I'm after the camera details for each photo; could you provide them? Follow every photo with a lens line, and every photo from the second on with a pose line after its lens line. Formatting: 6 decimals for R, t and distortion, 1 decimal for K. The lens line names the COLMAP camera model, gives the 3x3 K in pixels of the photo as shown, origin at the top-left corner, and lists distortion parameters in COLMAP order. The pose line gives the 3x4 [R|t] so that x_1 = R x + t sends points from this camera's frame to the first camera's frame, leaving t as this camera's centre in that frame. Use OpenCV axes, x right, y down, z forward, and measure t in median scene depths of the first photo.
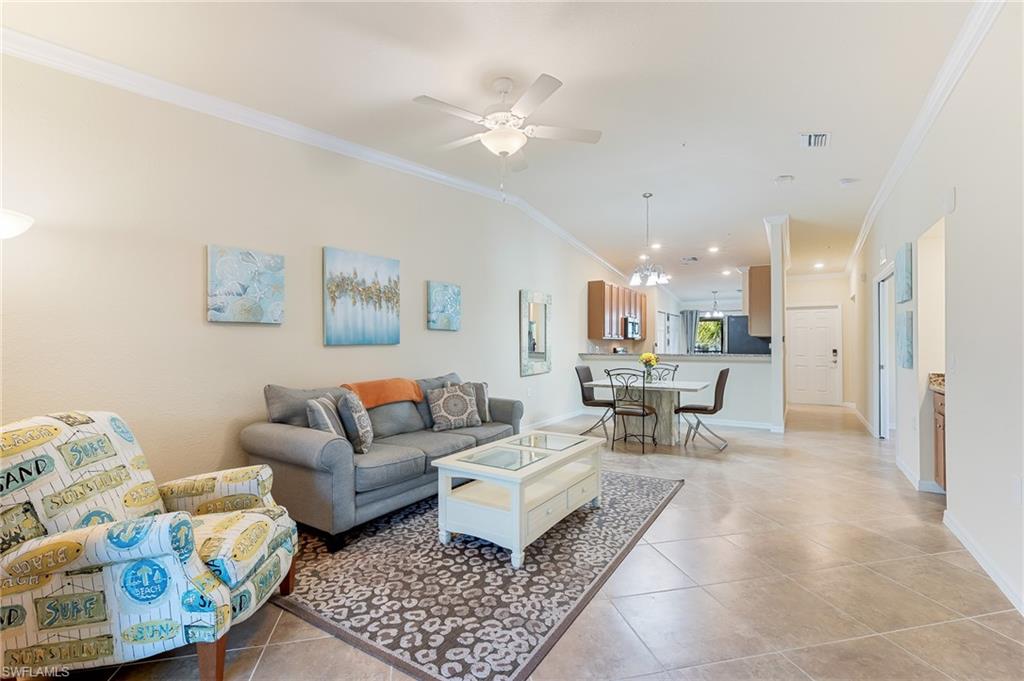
lens RADIAL K [[444.9, 0, 514.6], [0, 444.9, 341.4], [0, 0, 1]] dist [-0.000195, -0.000299]
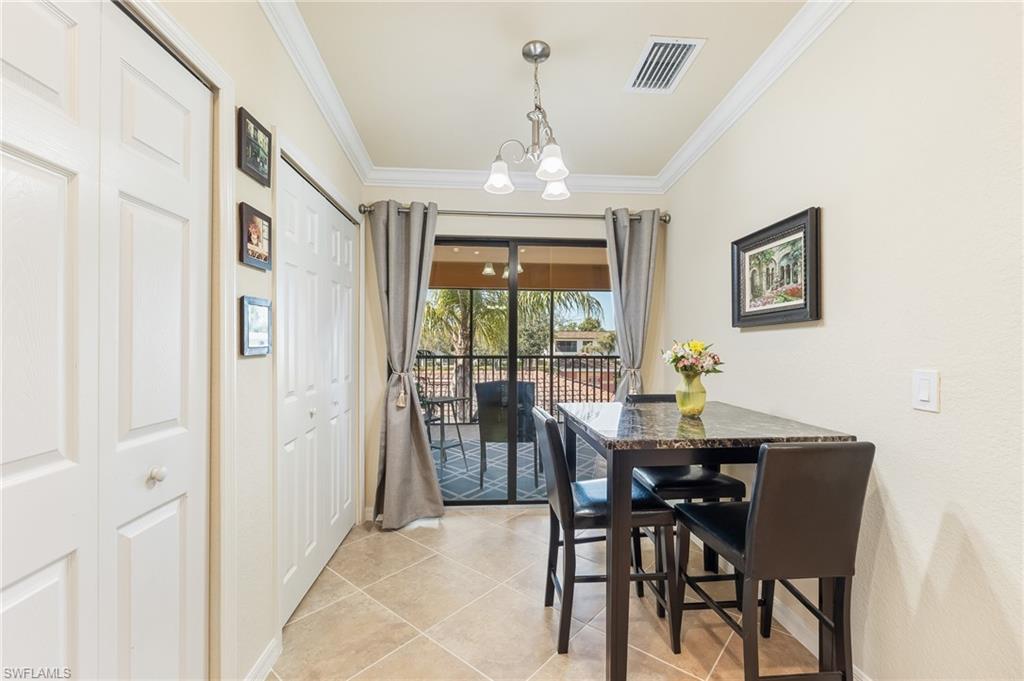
lens RADIAL K [[444.9, 0, 520.1], [0, 444.9, 340.6], [0, 0, 1]] dist [-0.000195, -0.000299]
pose [[0.794852, 0.005915, 0.606775, 0.477062], [-0.008785, 0.999960, 0.001760, 0.007009], [-0.606740, -0.006730, 0.794872, 1.221855]]
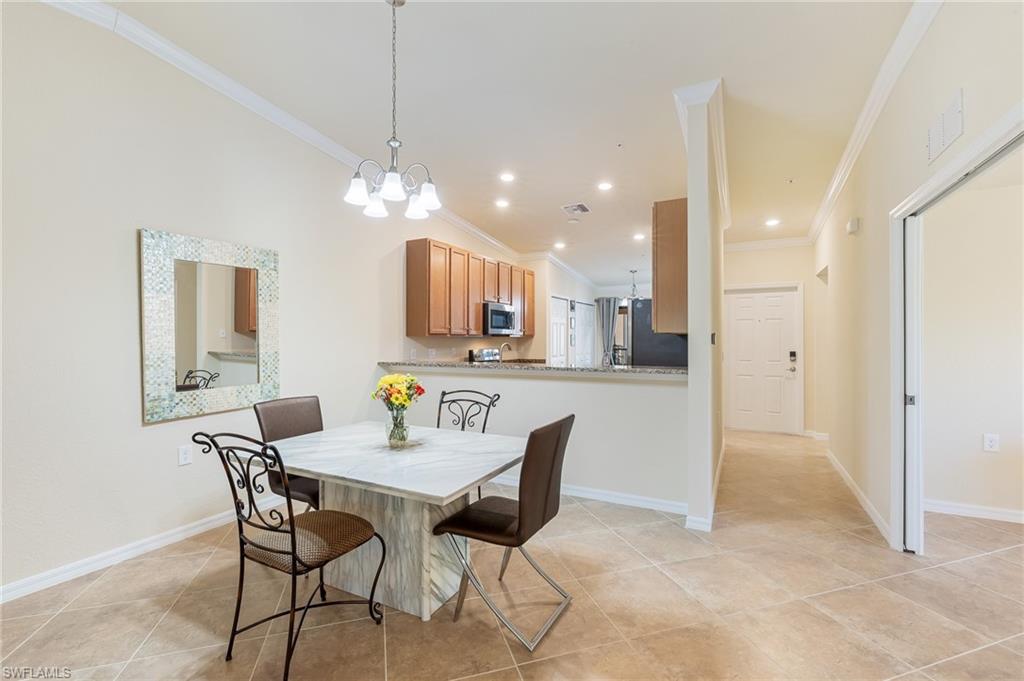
lens RADIAL K [[444.9, 0, 514.0], [0, 444.9, 336.3], [0, 0, 1]] dist [-0.000195, -0.000299]
pose [[0.995850, 0.000148, 0.091012, 0.267755], [-0.000180, 1.000000, 0.000346, -0.006503], [-0.091012, -0.000361, 0.995850, 0.414312]]
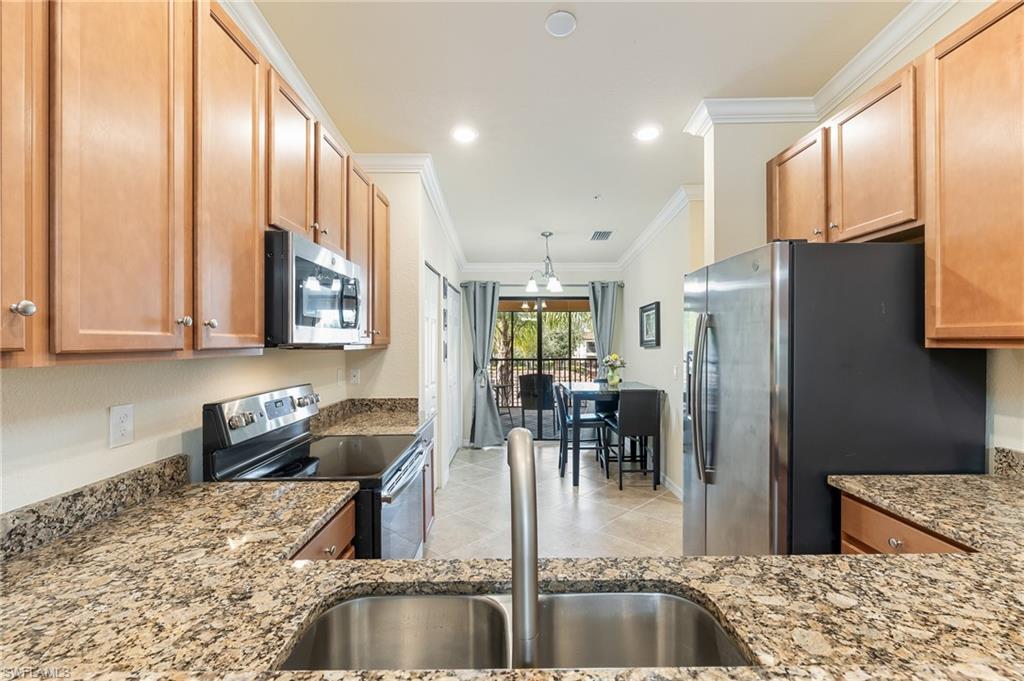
lens RADIAL K [[444.9, 0, 514.1], [0, 444.9, 340.9], [0, 0, 1]] dist [-0.000195, -0.000299]
pose [[0.843528, -0.001163, 0.537083, 0.270903], [0.000378, 0.999999, 0.001572, -0.011767], [-0.537084, -0.001124, 0.843528, 0.927407]]
